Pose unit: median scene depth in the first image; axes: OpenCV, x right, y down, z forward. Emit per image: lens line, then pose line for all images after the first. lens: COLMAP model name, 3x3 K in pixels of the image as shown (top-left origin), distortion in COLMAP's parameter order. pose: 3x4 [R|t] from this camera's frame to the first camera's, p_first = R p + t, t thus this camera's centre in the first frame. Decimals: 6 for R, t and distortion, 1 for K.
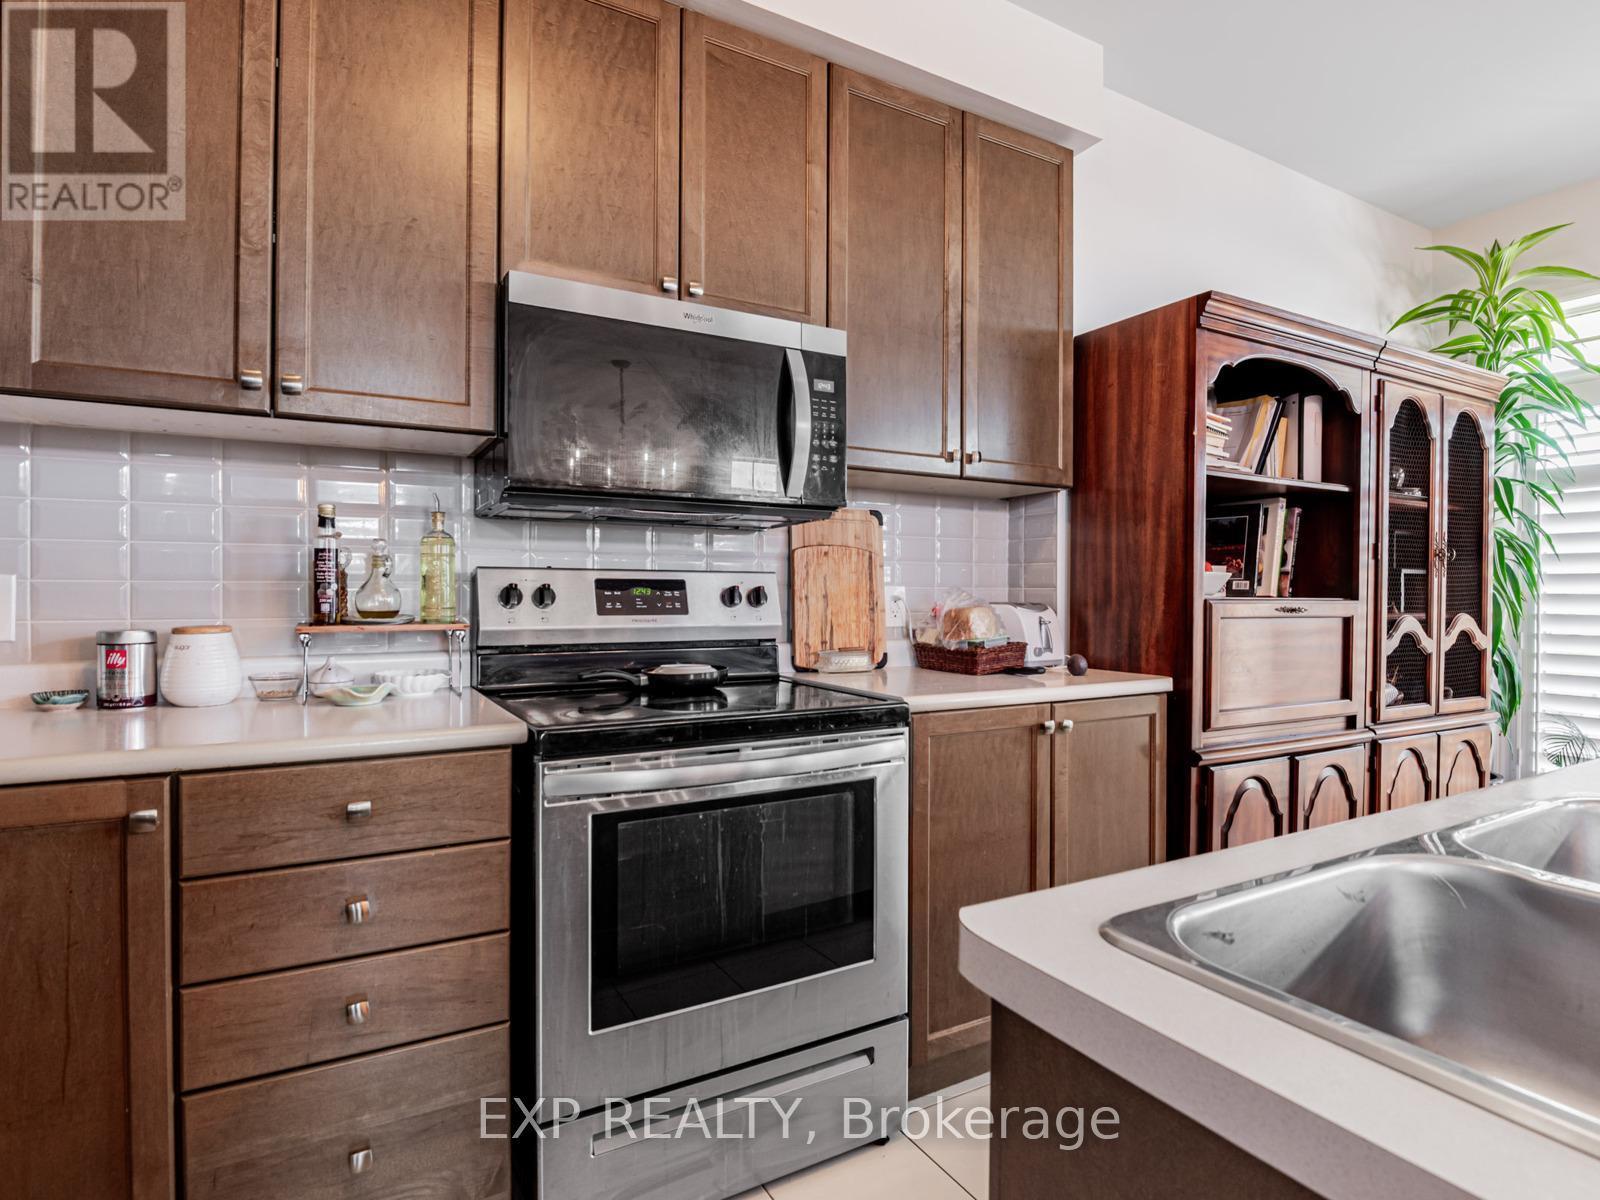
lens RADIAL K [[843.6, 0, 797.5], [0, 843.6, 596.7], [0, 0, 1]] dist [-0.002492, -0.001749]
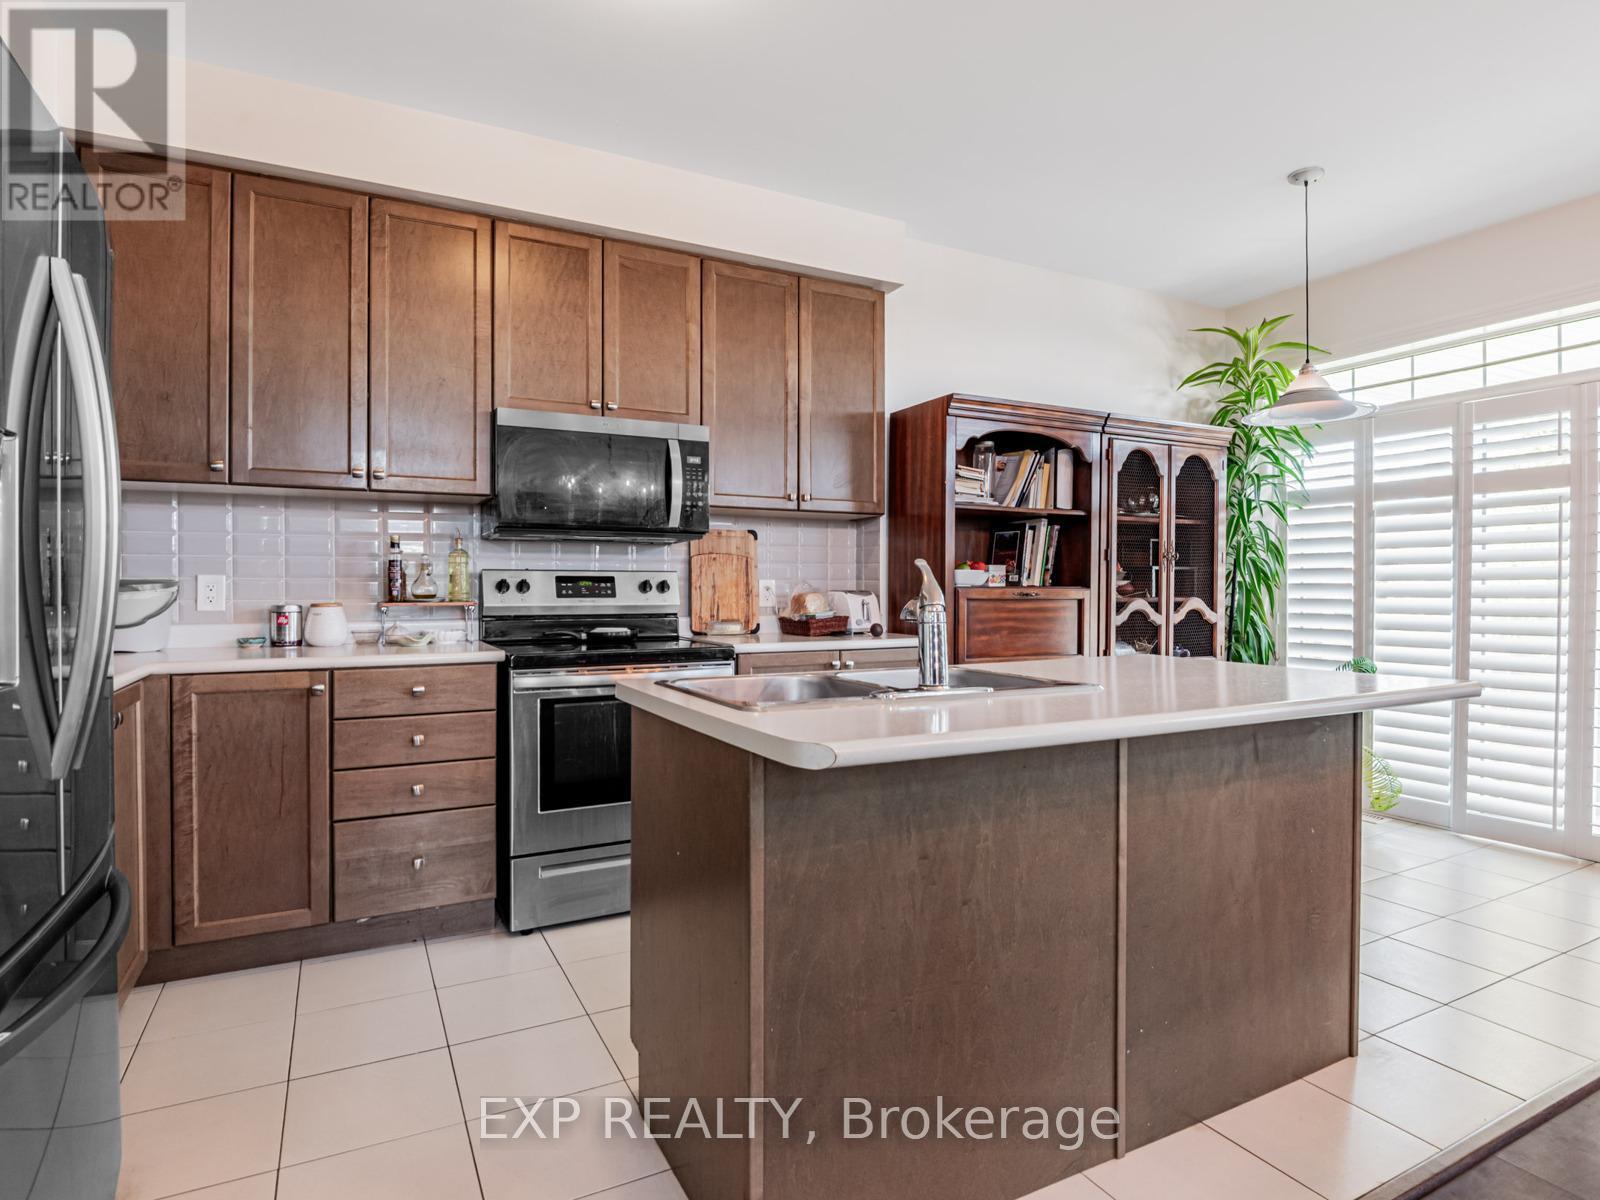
lens RADIAL K [[846.6, 0, 858.2], [0, 846.6, 588.9], [0, 0, 1]] dist [0.015310, -0.000340]
pose [[0.999483, -0.003836, 0.031935, 0.312487], [0.003905, 0.999990, -0.002105, 0.010216], [-0.031927, 0.002229, 0.999488, -0.712408]]
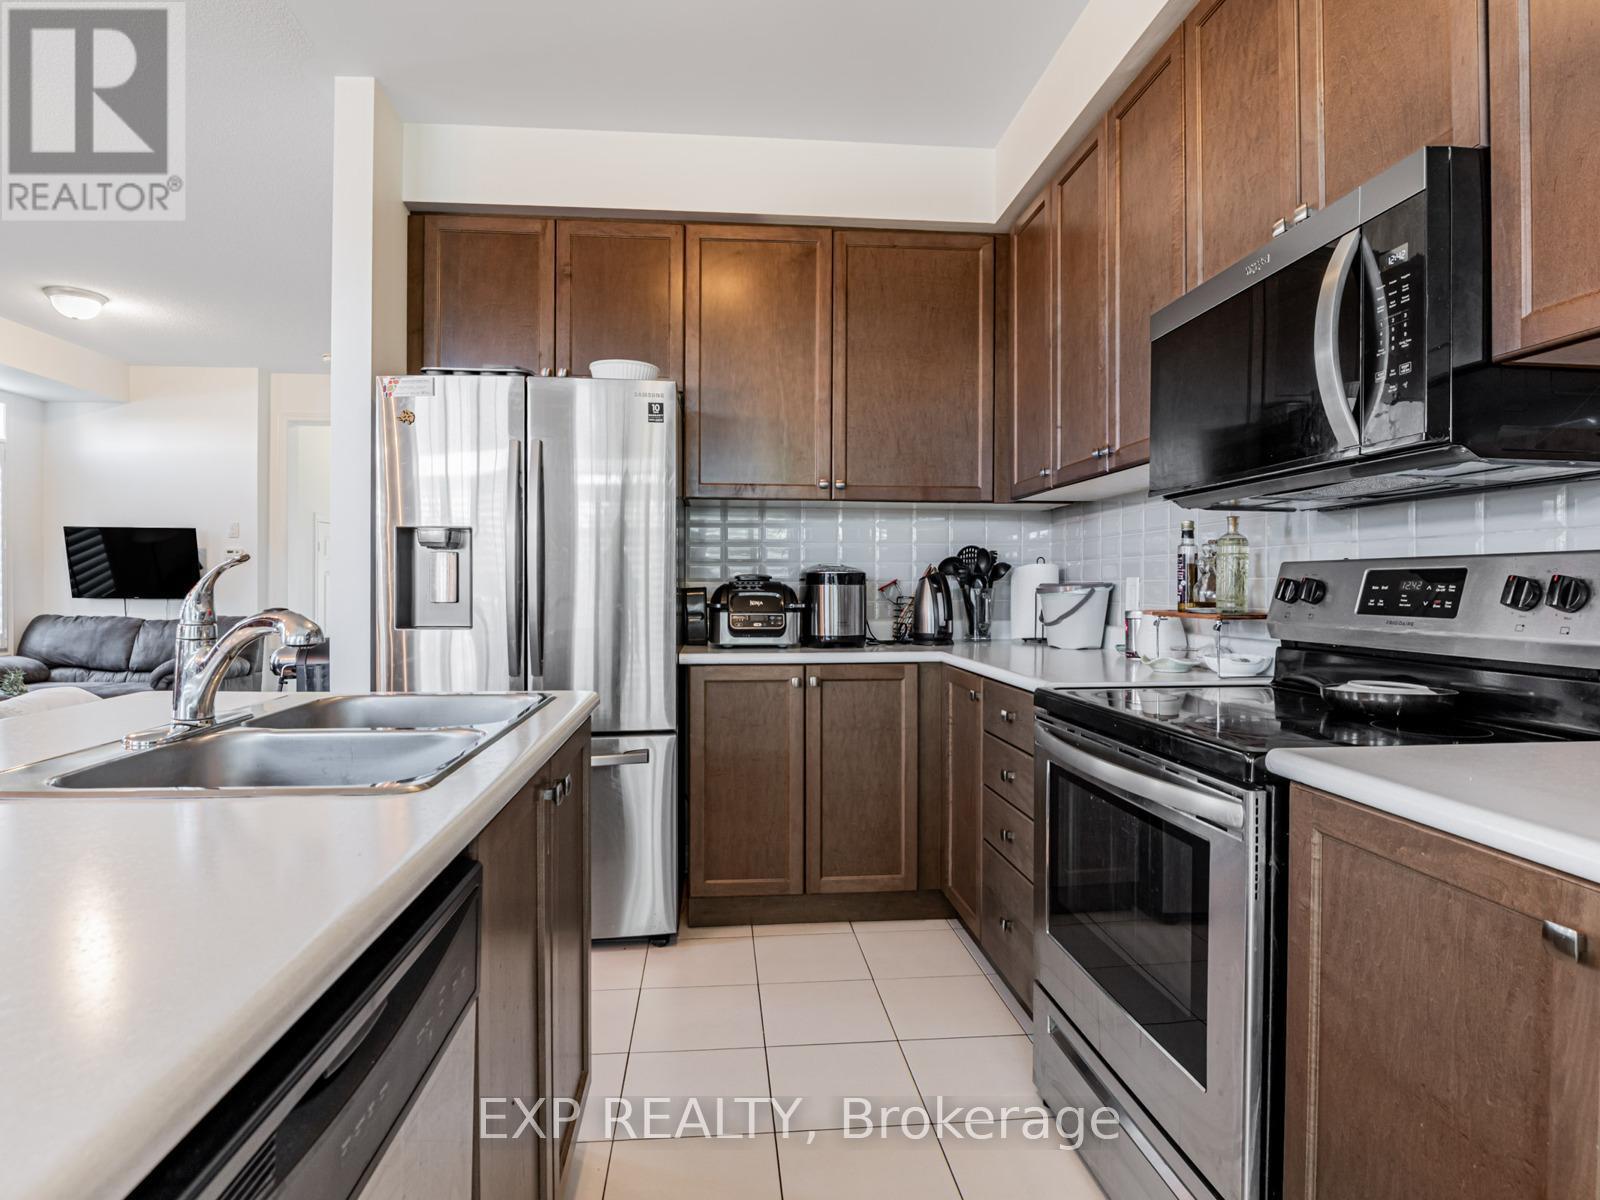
lens RADIAL K [[871.3, 0, 802.2], [0, 871.3, 591.8], [0, 0, 1]] dist [0.003075, -0.029441]
pose [[-0.410762, 0.001841, -0.911741, 0.810772], [-0.006718, 0.999965, 0.005046, -0.000967], [0.911718, 0.008198, -0.410735, 0.874448]]
